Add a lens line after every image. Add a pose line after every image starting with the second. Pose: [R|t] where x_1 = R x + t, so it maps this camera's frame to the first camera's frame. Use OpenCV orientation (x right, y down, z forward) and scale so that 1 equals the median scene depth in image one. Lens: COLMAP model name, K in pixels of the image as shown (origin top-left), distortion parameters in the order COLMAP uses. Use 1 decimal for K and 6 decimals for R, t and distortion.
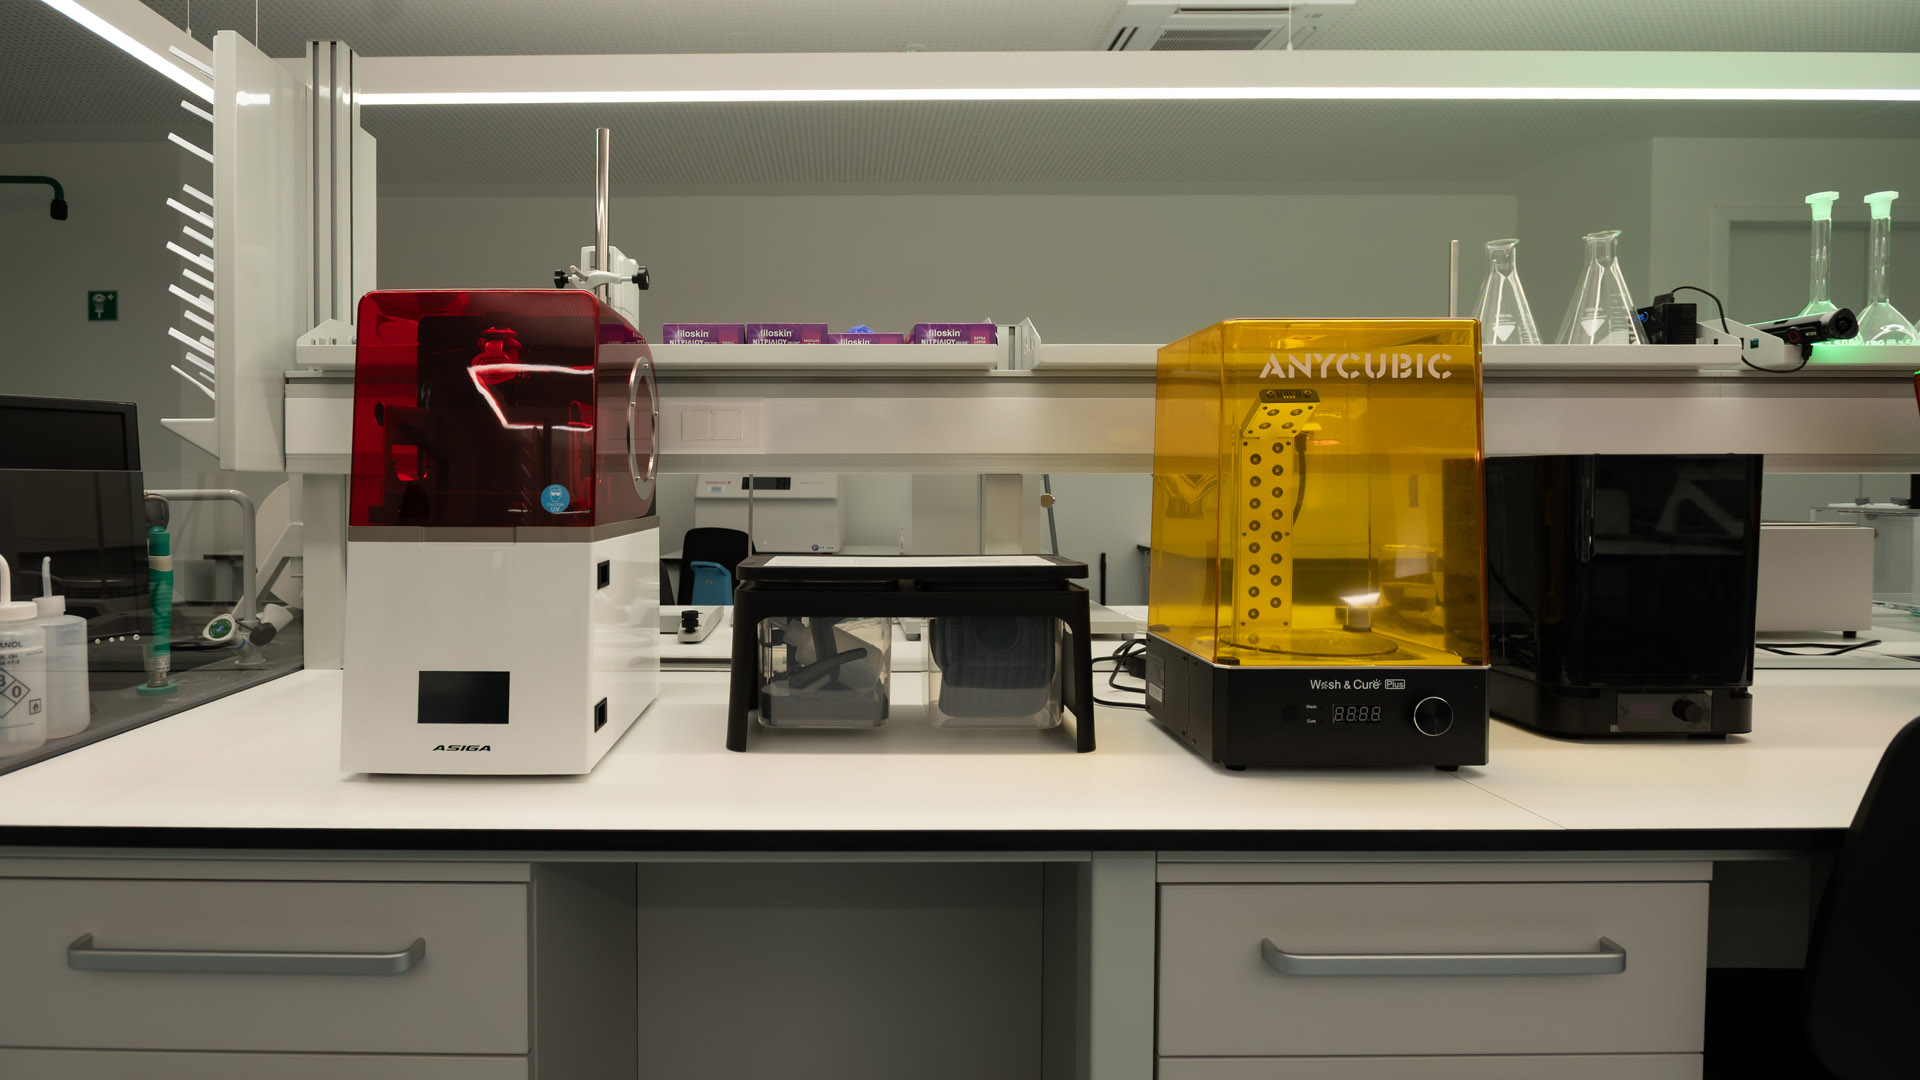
lens RADIAL K [[1327.0, 0, 960.0], [0, 1327.0, 540.0], [0, 0, 1]] dist [0.001453, 0.000929]
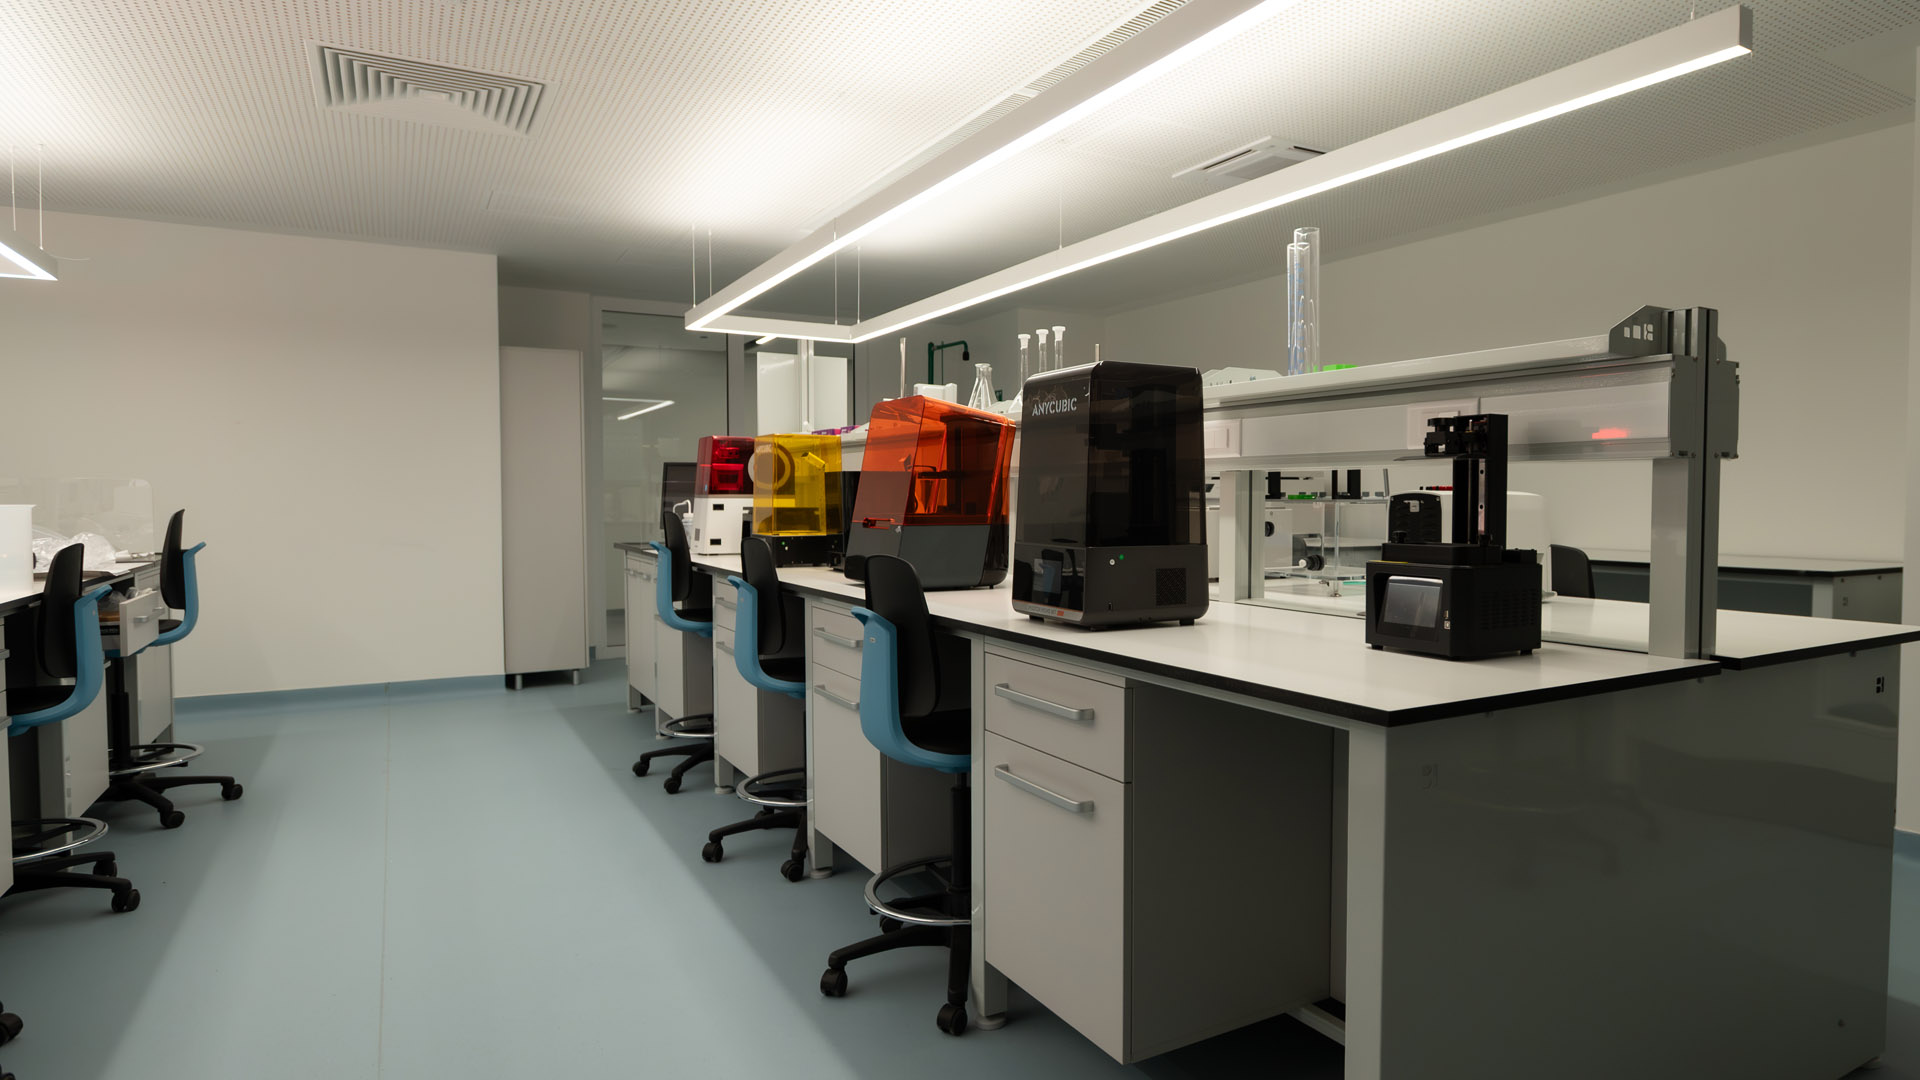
lens RADIAL K [[1327.0, 0, 960.0], [0, 1327.0, 540.0], [0, 0, 1]] dist [0.001453, 0.000929]
pose [[0.392691, 0.035802, -0.918973, 2.165503], [-0.001516, 0.999266, 0.038283, -0.016270], [0.919669, -0.013641, 0.392457, 0.080558]]
